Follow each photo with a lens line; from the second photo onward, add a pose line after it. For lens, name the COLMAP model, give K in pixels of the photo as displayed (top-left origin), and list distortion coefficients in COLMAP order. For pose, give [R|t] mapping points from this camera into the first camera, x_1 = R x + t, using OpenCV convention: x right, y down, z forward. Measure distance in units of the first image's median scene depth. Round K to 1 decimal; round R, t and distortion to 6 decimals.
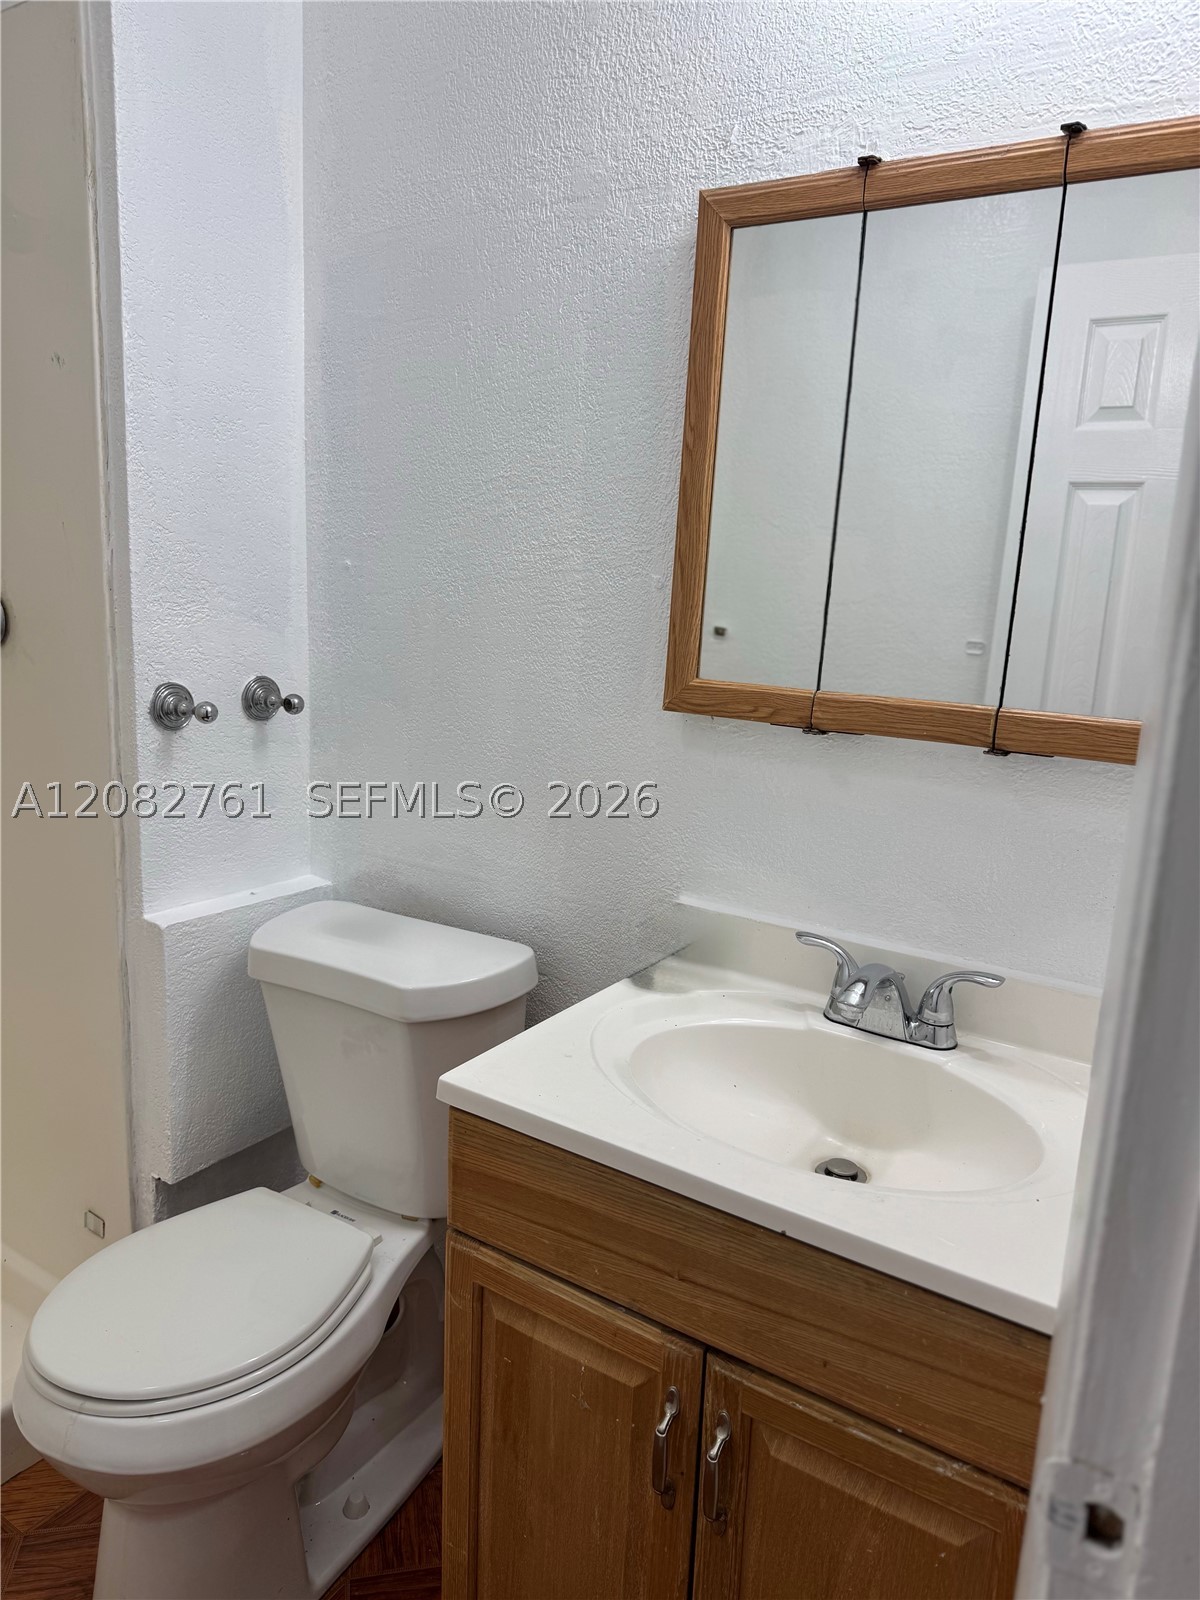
lens RADIAL K [[1125.7, 0, 595.1], [0, 1125.7, 816.7], [0, 0, 1]] dist [0.006600, -0.018260]
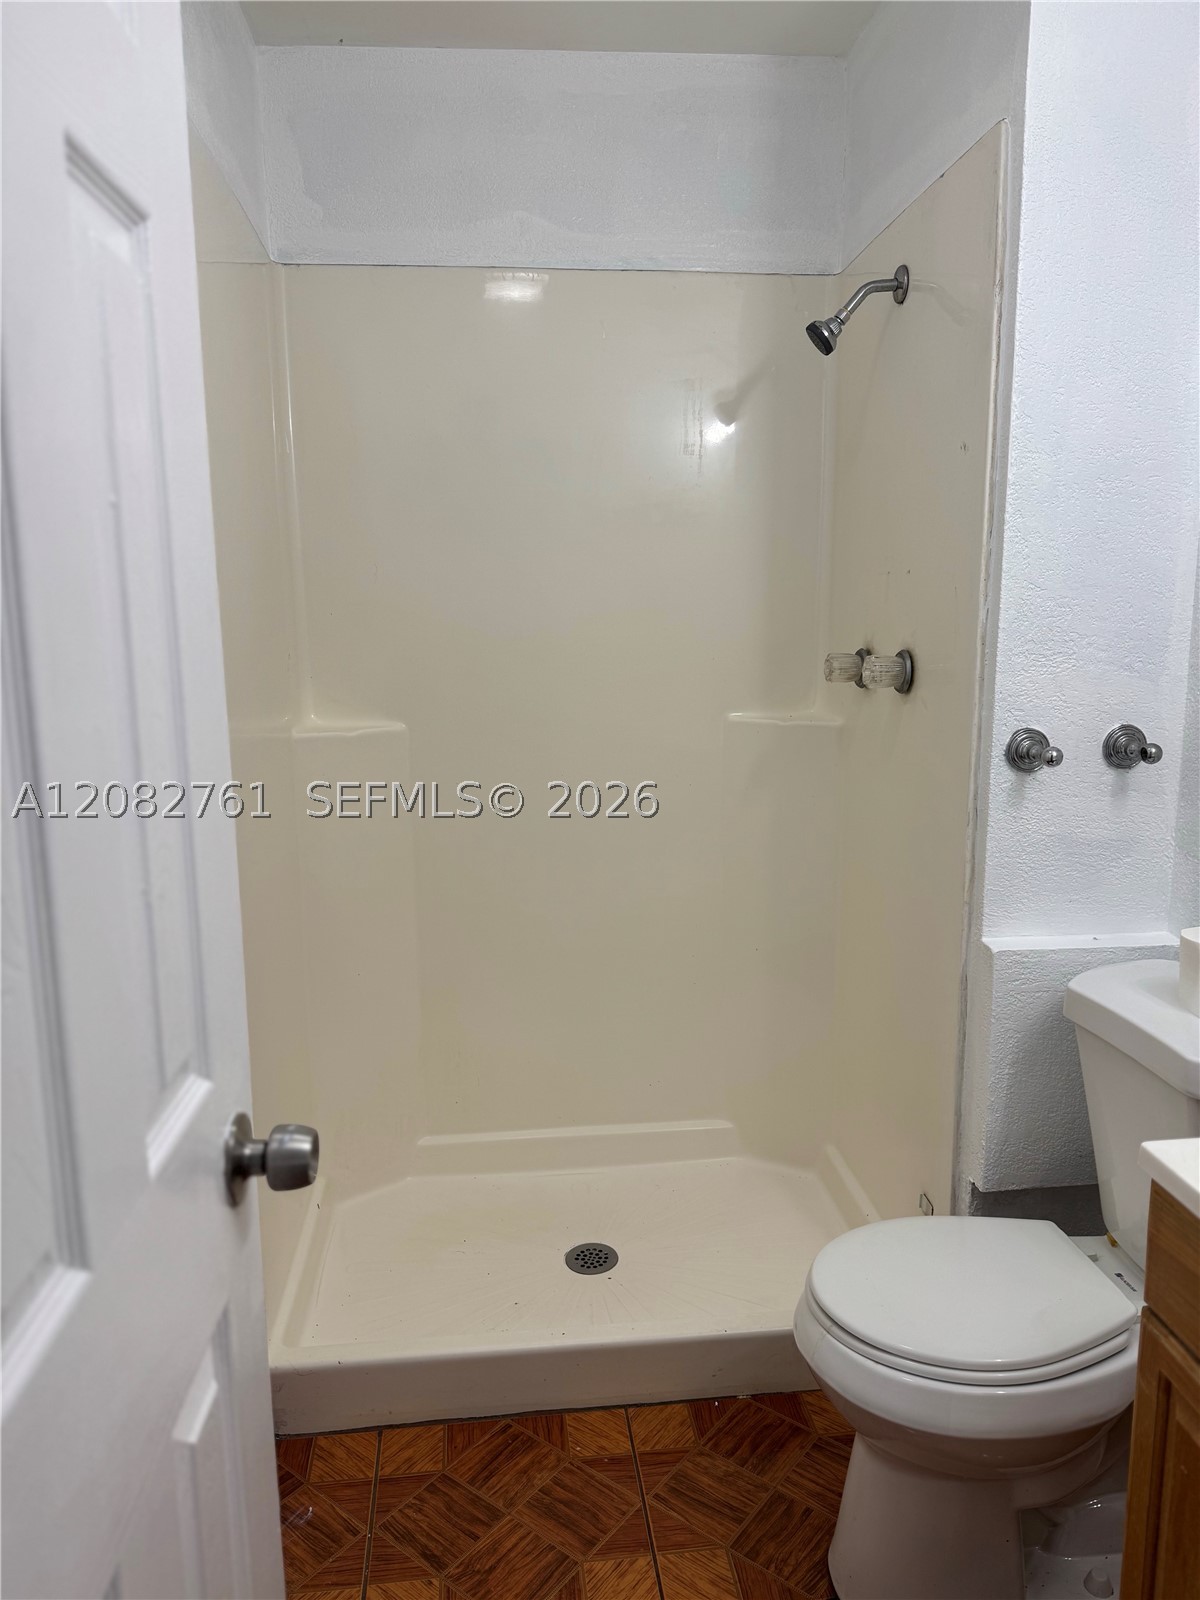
lens RADIAL K [[1125.7, 0, 595.1], [0, 1125.7, 816.7], [0, 0, 1]] dist [0.006600, -0.018260]
pose [[0.630424, 0.092823, -0.770681, 0.198662], [-0.124434, 0.992070, 0.017699, -0.002267], [0.766212, 0.084741, 0.636976, 0.002160]]
